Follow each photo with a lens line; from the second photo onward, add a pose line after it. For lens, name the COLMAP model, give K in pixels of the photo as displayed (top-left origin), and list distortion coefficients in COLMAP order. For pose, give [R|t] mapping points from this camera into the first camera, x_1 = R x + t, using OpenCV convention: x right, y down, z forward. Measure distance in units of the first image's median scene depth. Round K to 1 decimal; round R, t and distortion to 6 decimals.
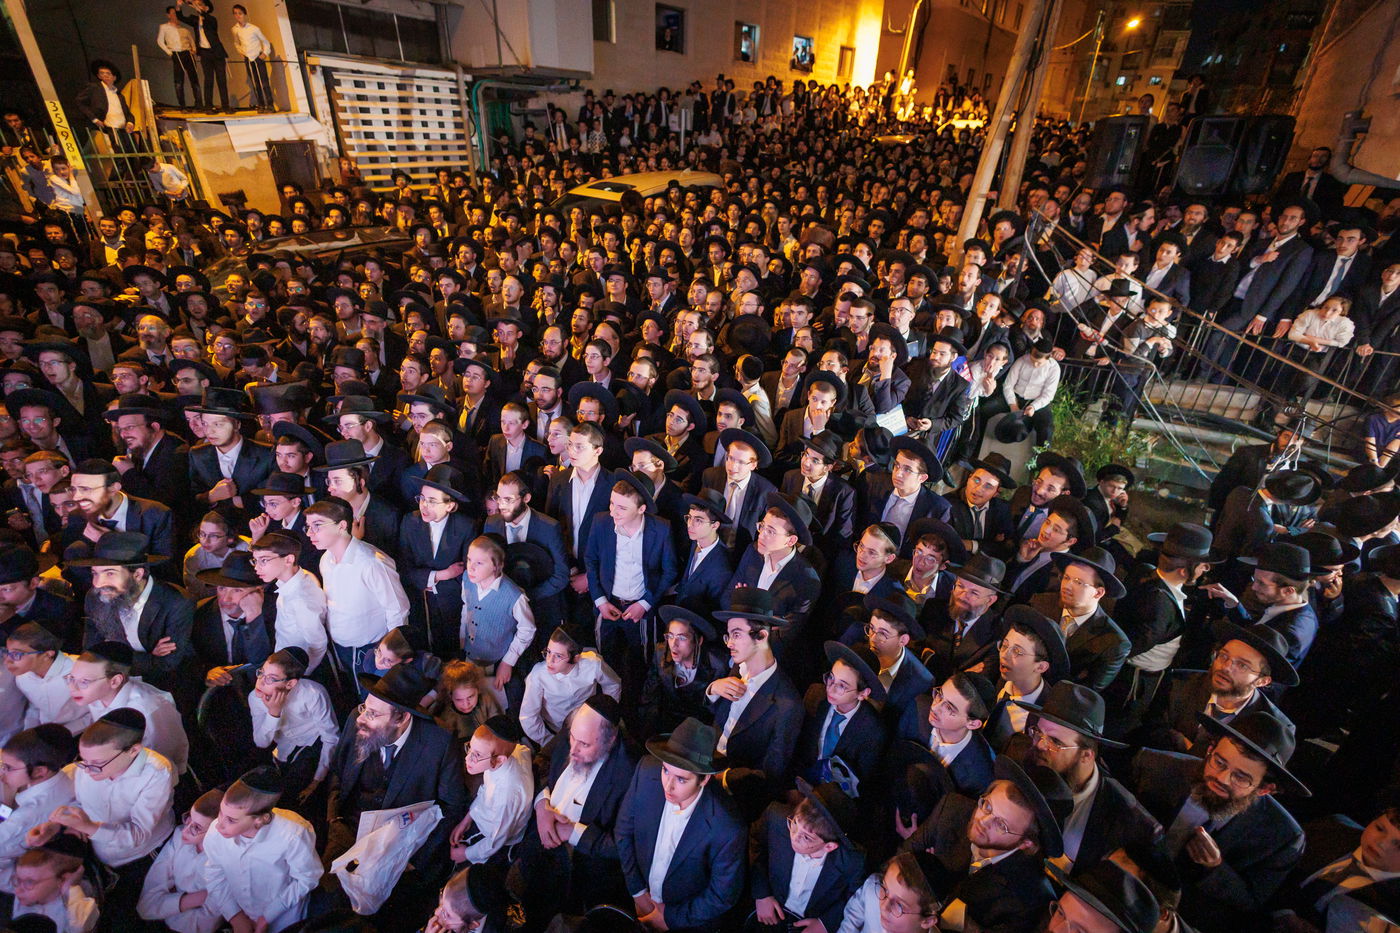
lens RADIAL K [[645.9, 0, 704.5], [0, 645.9, 466.6], [0, 0, 1]] dist [0.004480, -0.003888]
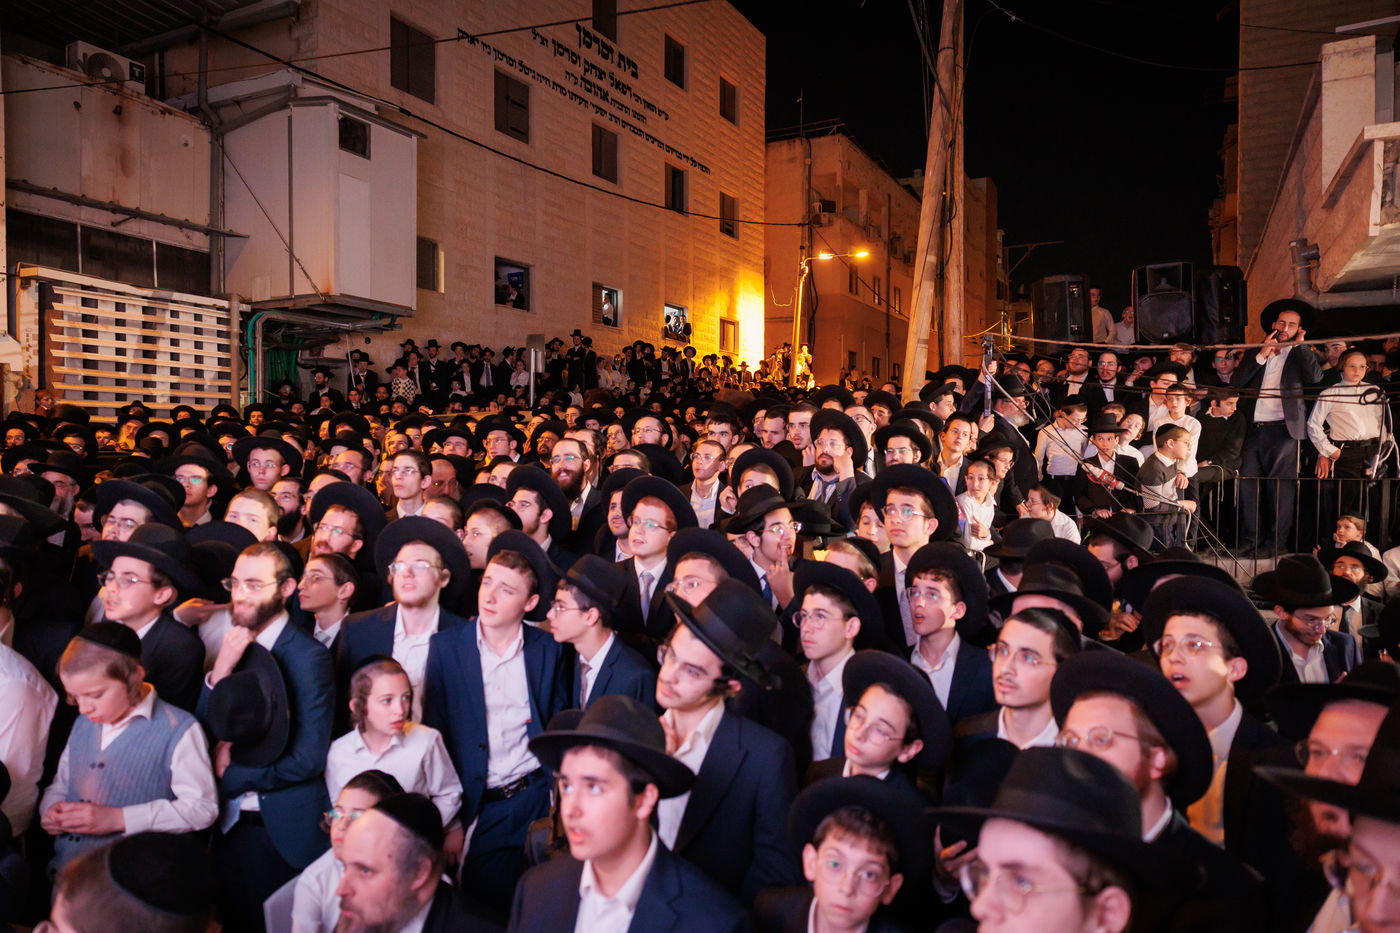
lens RADIAL K [[932.9, 0, 704.3], [0, 932.9, 475.5], [0, 0, 1]] dist [-0.008286, 0.001800]
pose [[0.987272, -0.031297, 0.155929, -0.014432], [0.096747, 0.896356, -0.432650, 0.178290], [-0.126227, 0.442228, 0.887976, 0.079377]]
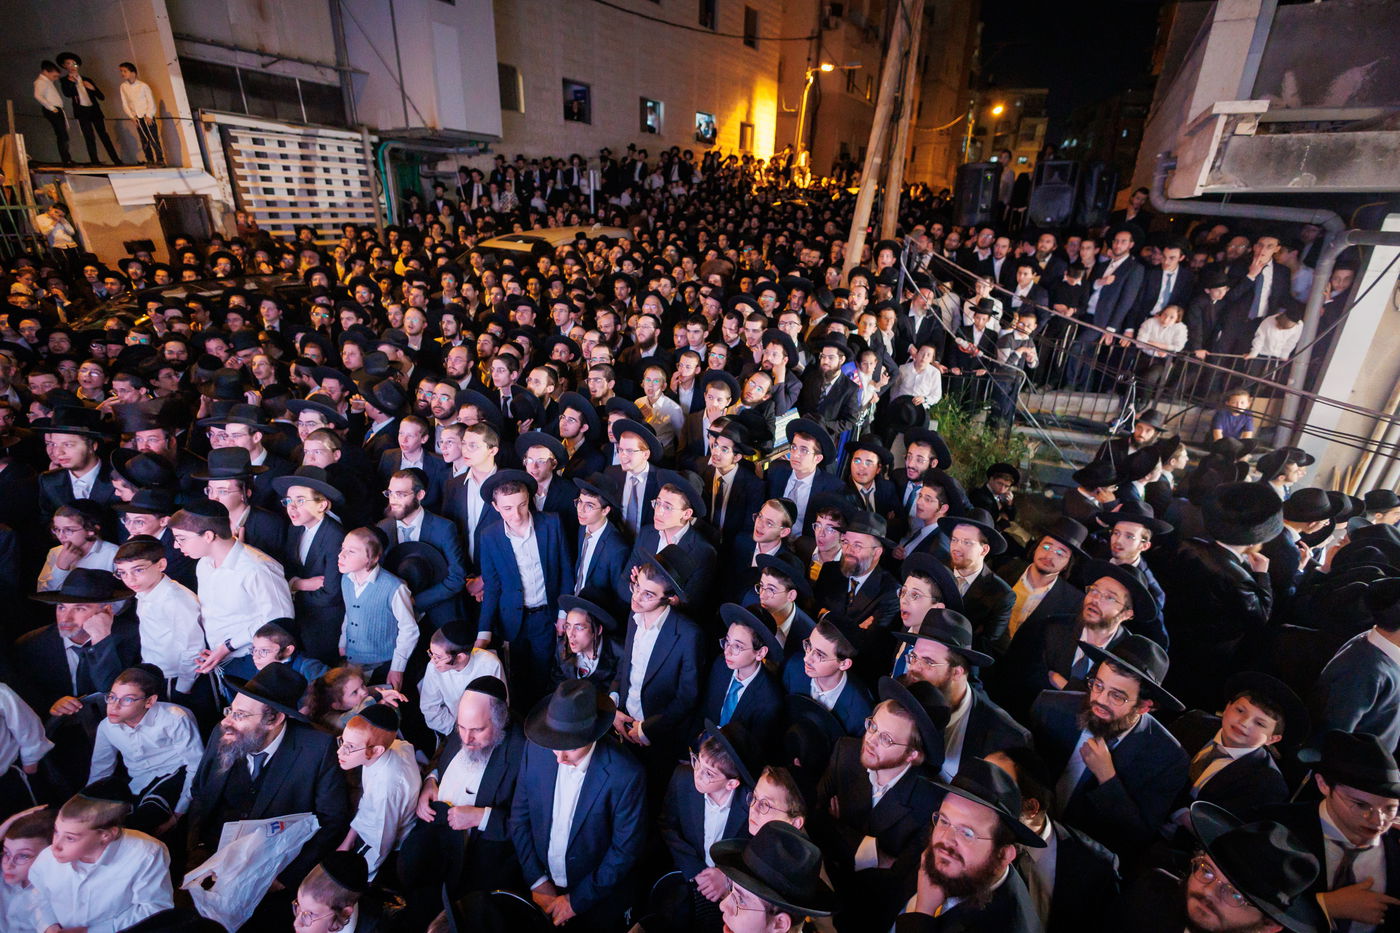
lens RADIAL K [[645.9, 0, 706.2], [0, 645.9, 465.1], [0, 0, 1]] dist [0.004480, -0.003888]
pose [[0.992758, -0.048082, 0.110091, 0.026218], [0.058661, 0.993750, -0.094969, 0.058571], [-0.104837, 0.100739, 0.989374, -0.009588]]
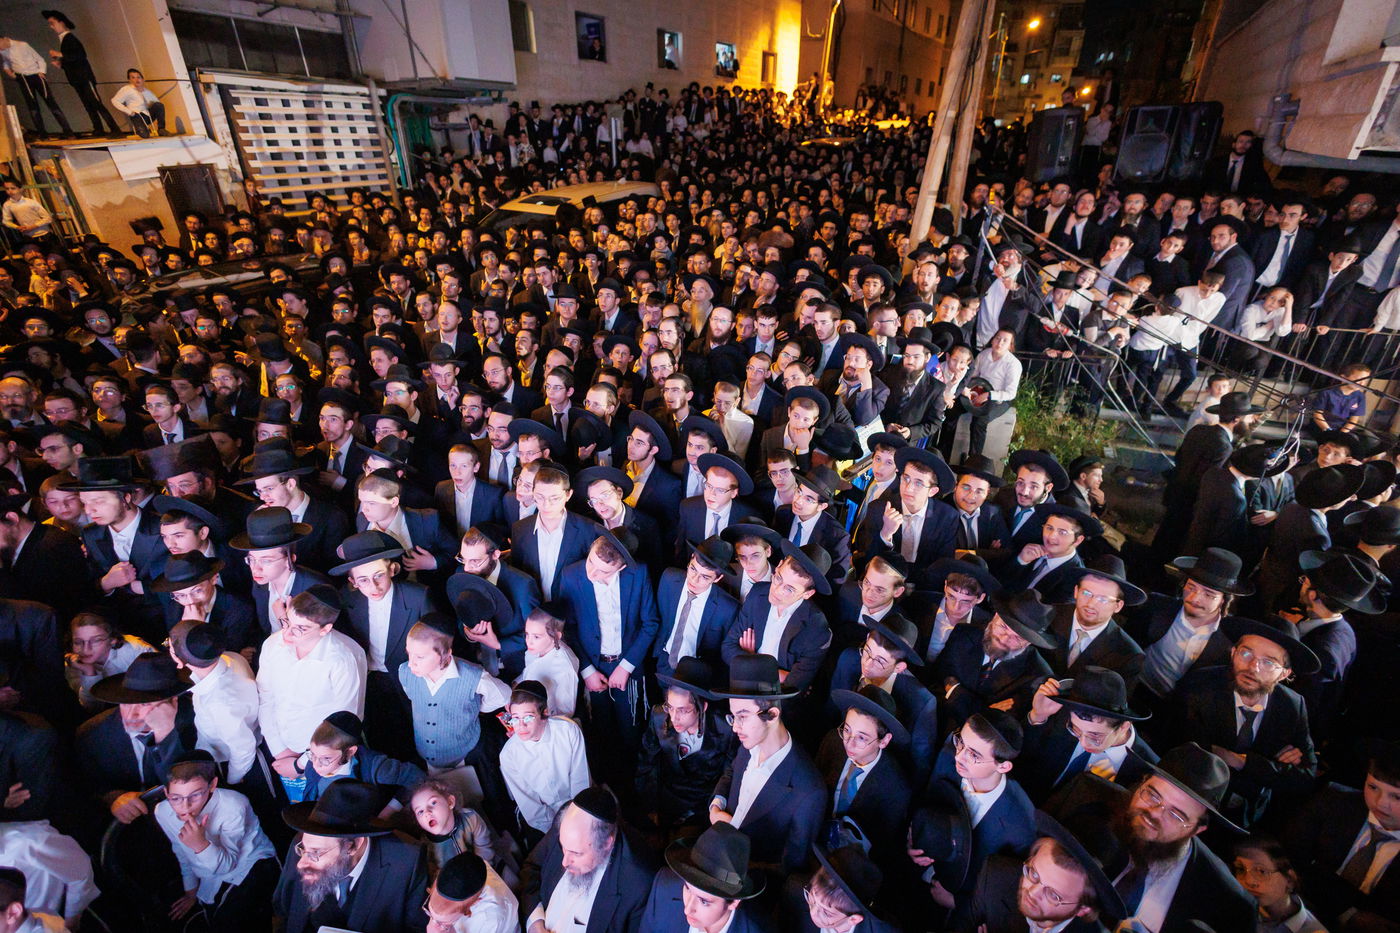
lens RADIAL K [[645.9, 0, 706.9], [0, 645.9, 465.6], [0, 0, 1]] dist [0.004480, -0.003888]
pose [[0.993863, -0.076120, 0.080262, -0.018873], [0.077051, 0.996990, -0.008565, -0.022070], [-0.079368, 0.014697, 0.996737, 0.049985]]
